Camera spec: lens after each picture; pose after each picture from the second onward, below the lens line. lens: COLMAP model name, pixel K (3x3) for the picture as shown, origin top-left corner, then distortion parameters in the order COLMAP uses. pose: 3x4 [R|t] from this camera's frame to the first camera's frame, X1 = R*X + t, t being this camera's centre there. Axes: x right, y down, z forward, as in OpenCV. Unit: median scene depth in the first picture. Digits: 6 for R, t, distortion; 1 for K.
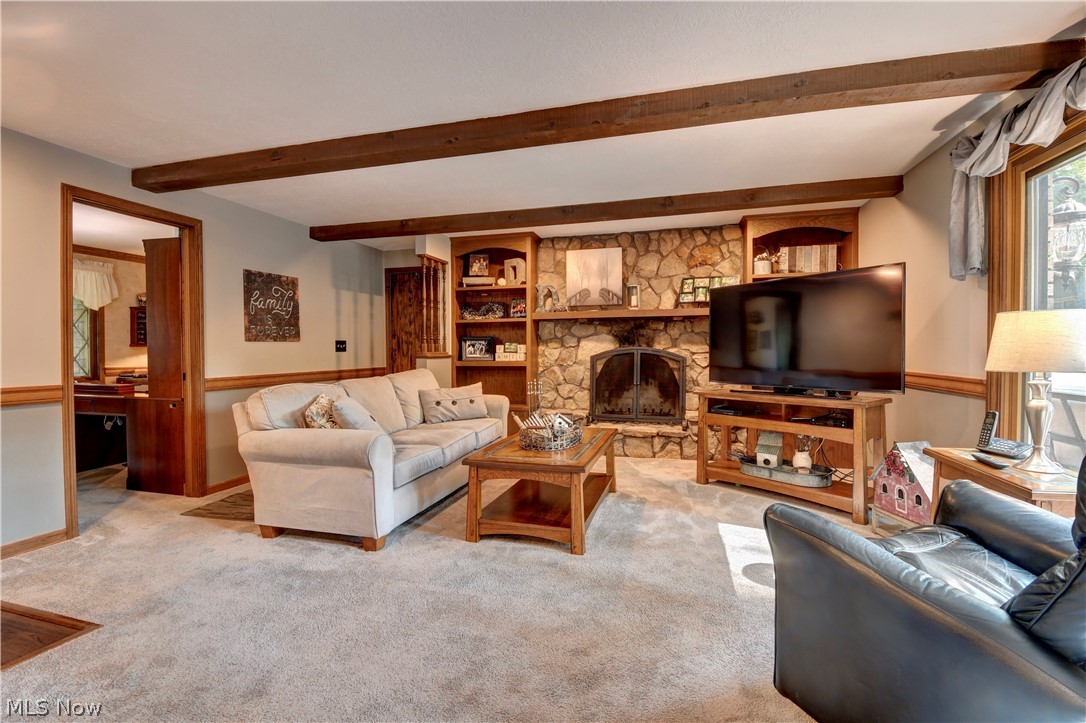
lens RADIAL K [[474.0, 0, 543.6], [0, 474.0, 358.1], [0, 0, 1]] dist [0.005682, -0.015868]
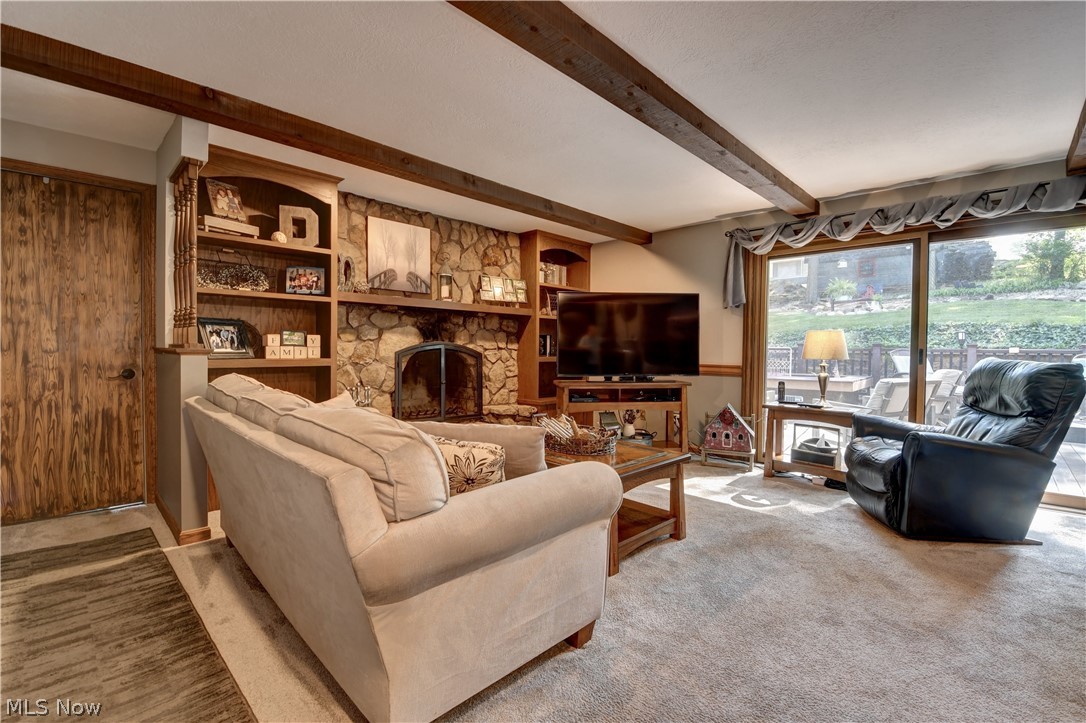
lens RADIAL K [[474.0, 0, 543.6], [0, 474.0, 358.1], [0, 0, 1]] dist [0.005682, -0.015868]
pose [[0.486263, -0.007910, 0.873777, -0.504940], [0.001001, 0.999963, 0.008495, 0.000019], [-0.873812, -0.003256, 0.486253, 0.379802]]
